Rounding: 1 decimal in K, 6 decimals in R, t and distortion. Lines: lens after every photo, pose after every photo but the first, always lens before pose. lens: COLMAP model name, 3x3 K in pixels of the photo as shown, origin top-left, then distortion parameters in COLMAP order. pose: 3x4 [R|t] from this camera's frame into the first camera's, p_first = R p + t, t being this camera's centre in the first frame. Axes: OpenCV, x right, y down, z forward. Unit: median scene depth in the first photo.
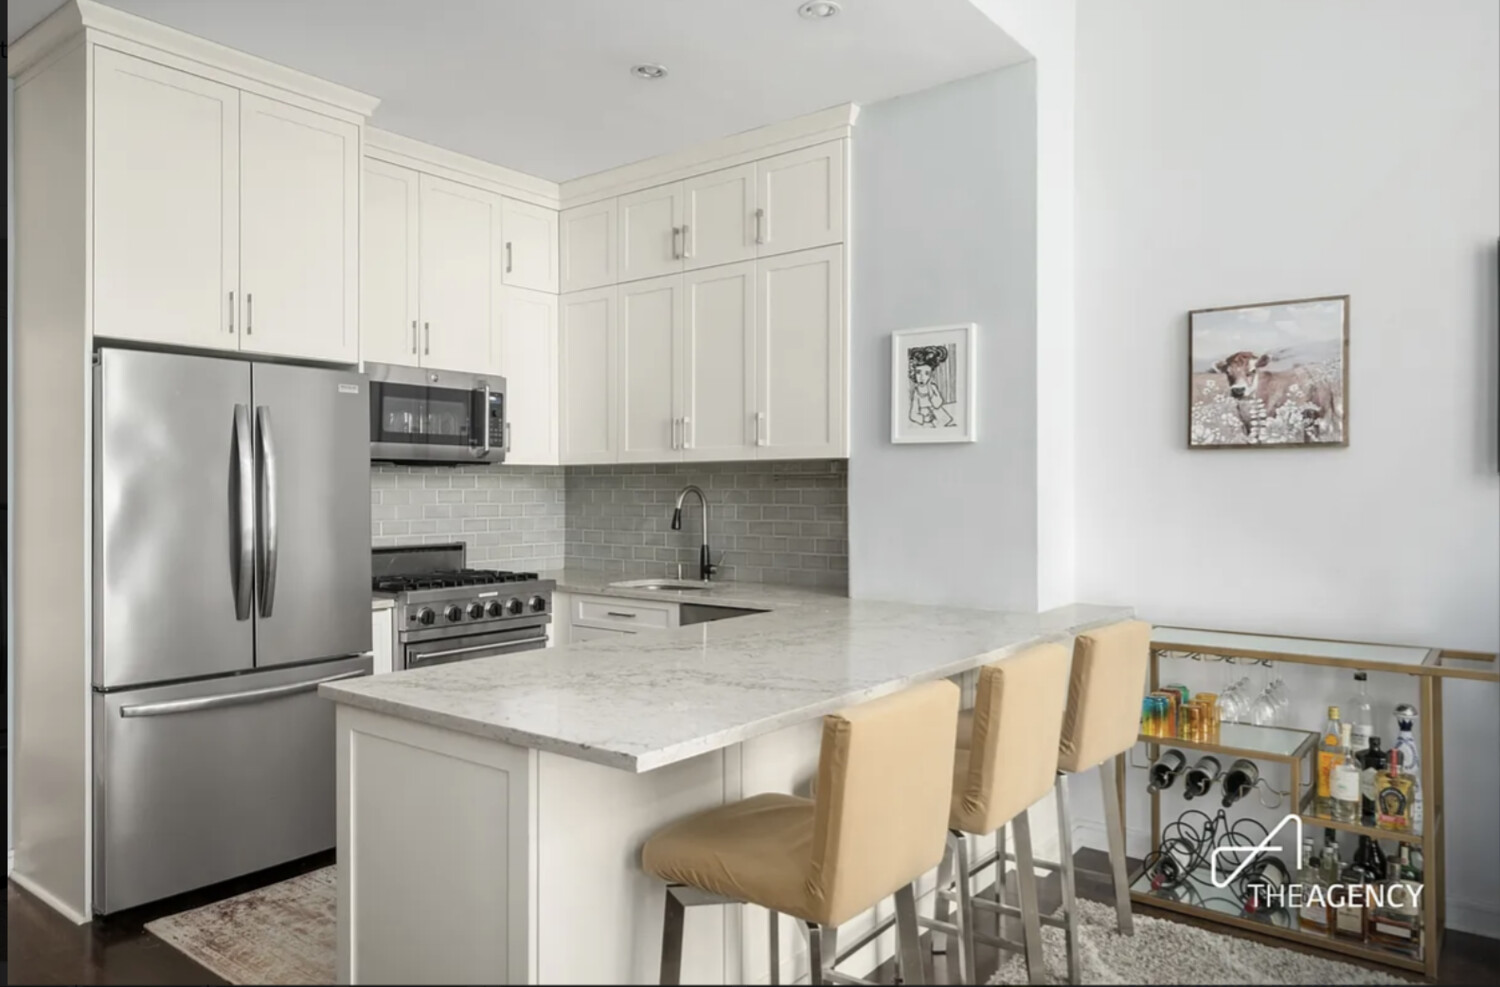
lens RADIAL K [[1026.7, 0, 742.6], [0, 1026.7, 484.7], [0, 0, 1]] dist [-0.001573, -0.001309]
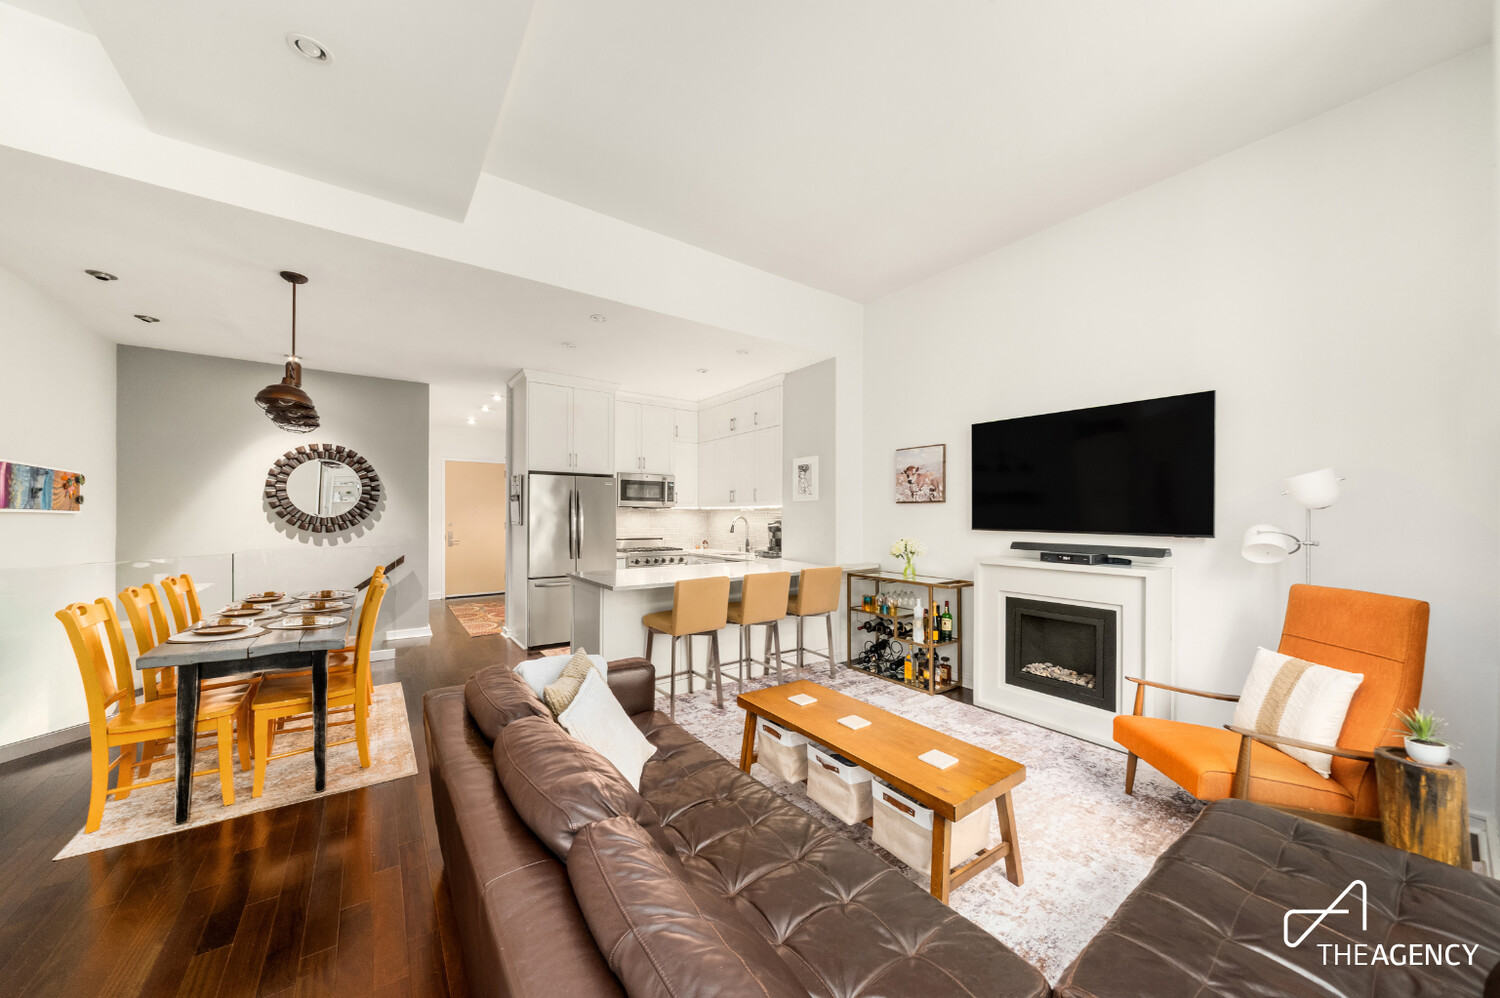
lens RADIAL K [[514.1, 0, 743.2], [0, 514.1, 513.6], [0, 0, 1]] dist [0.000467, -0.000061]
pose [[0.963529, 0.002891, -0.267588, 0.423940], [-0.002885, 0.999996, 0.000415, -0.007838], [0.267588, 0.000372, 0.963533, -0.361172]]
